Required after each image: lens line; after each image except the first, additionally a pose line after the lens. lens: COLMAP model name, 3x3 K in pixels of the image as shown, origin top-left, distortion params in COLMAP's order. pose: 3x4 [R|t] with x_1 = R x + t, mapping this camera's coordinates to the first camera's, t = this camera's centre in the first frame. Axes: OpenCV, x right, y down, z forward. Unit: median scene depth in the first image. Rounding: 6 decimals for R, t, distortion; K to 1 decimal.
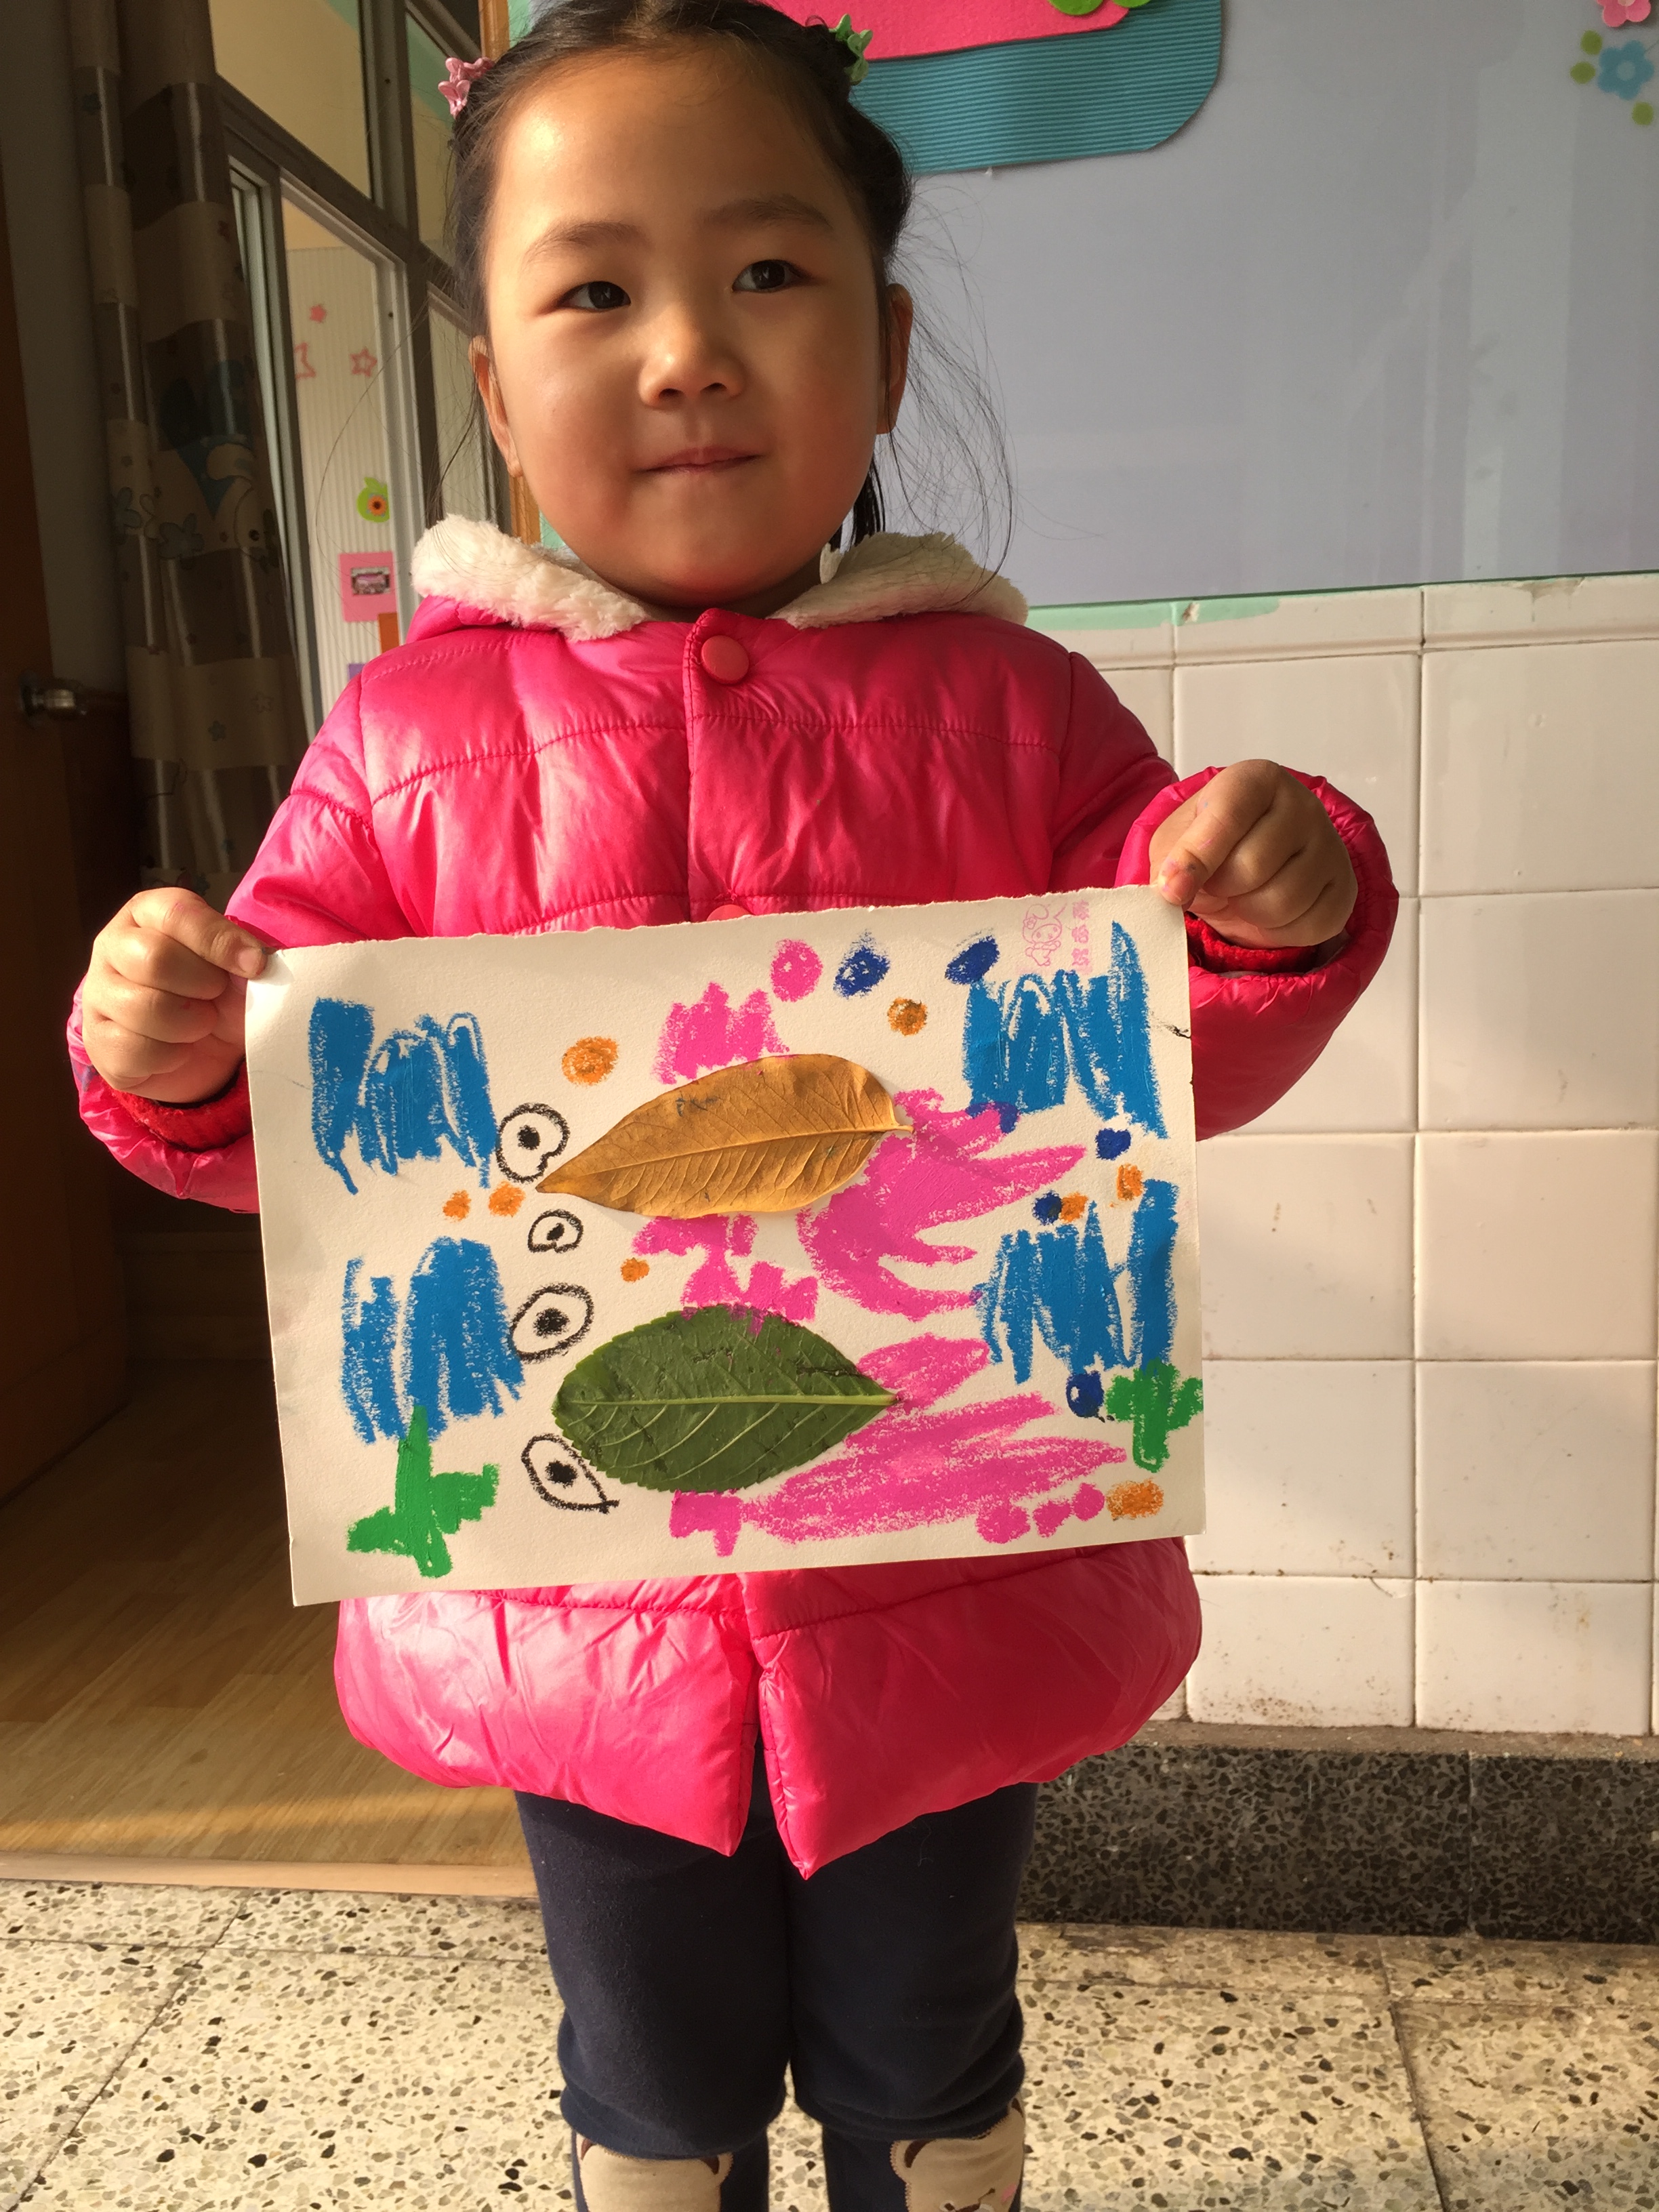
lens RADIAL K [[1899.6, 0, 845.5], [0, 1899.6, 1118.0], [0, 0, 1]] dist [0.084437, -0.129345]
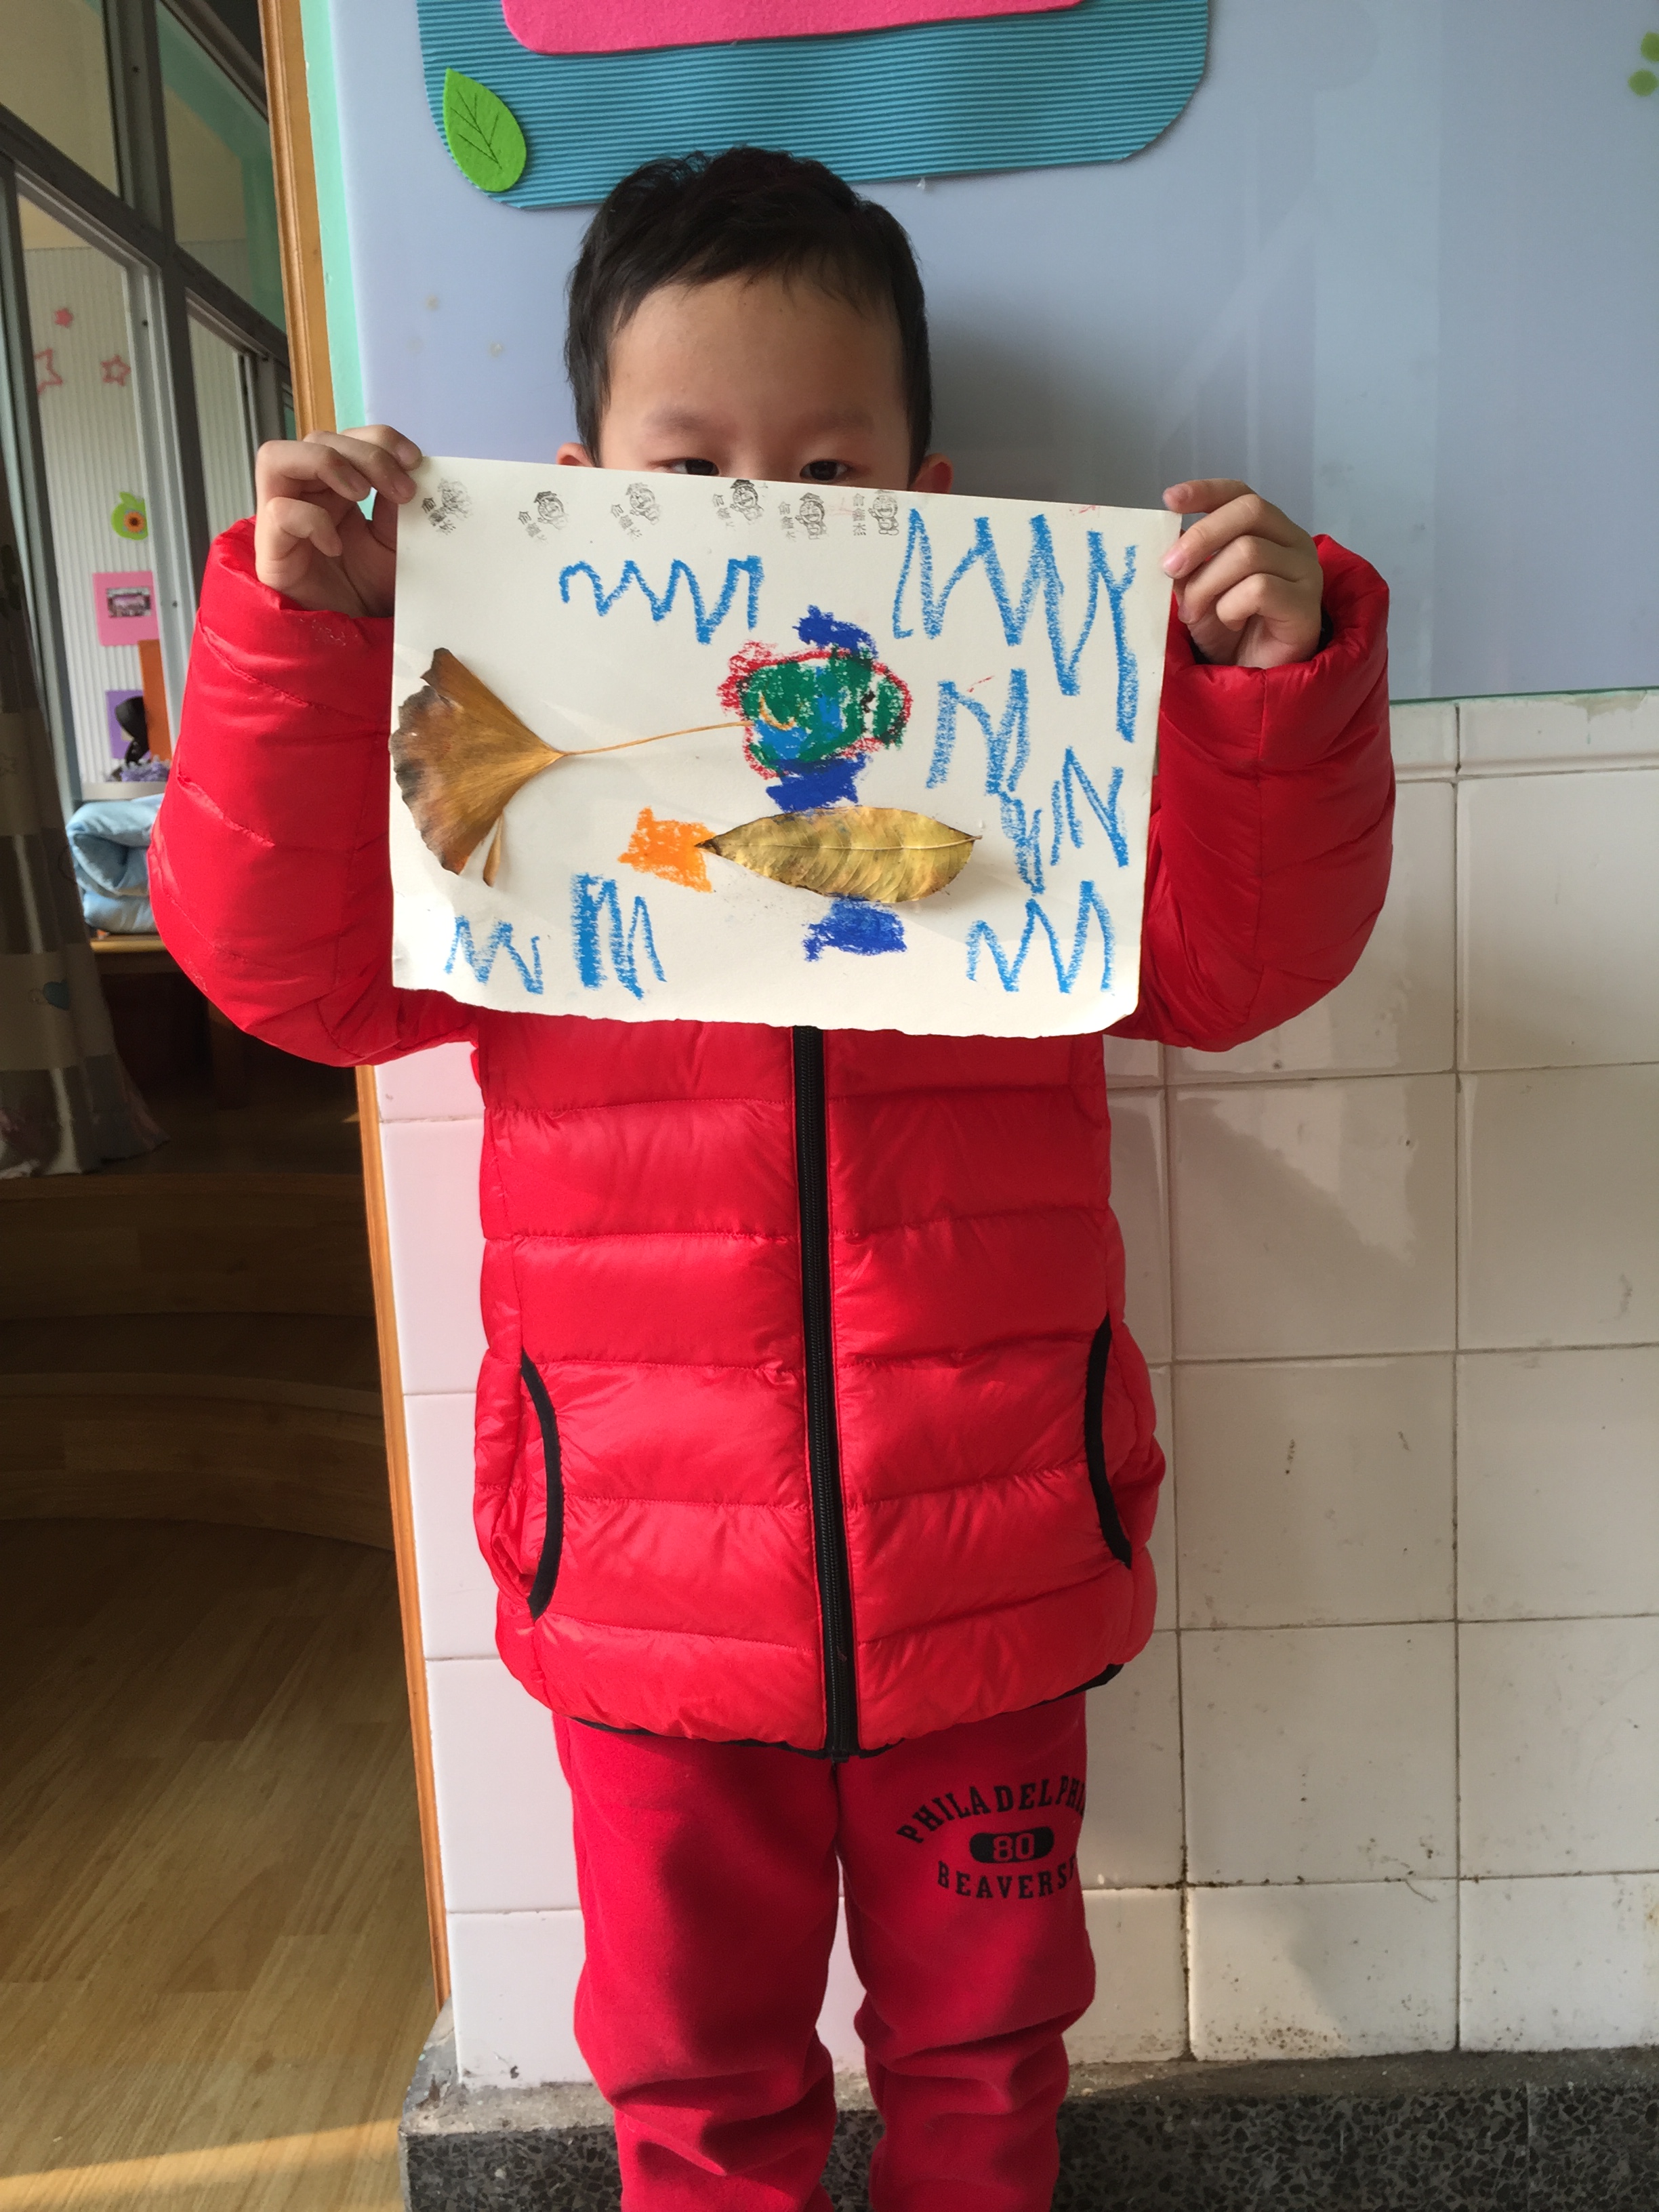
lens RADIAL K [[1859.1, 0, 829.5], [0, 1859.1, 1106.0], [0, 0, 1]] dist [0.074657, -0.108278]
pose [[0.993864, -0.026415, 0.107410, -0.053623], [0.026599, 0.999646, -0.000273, -0.102606], [-0.107365, 0.003129, 0.994215, 0.214350]]
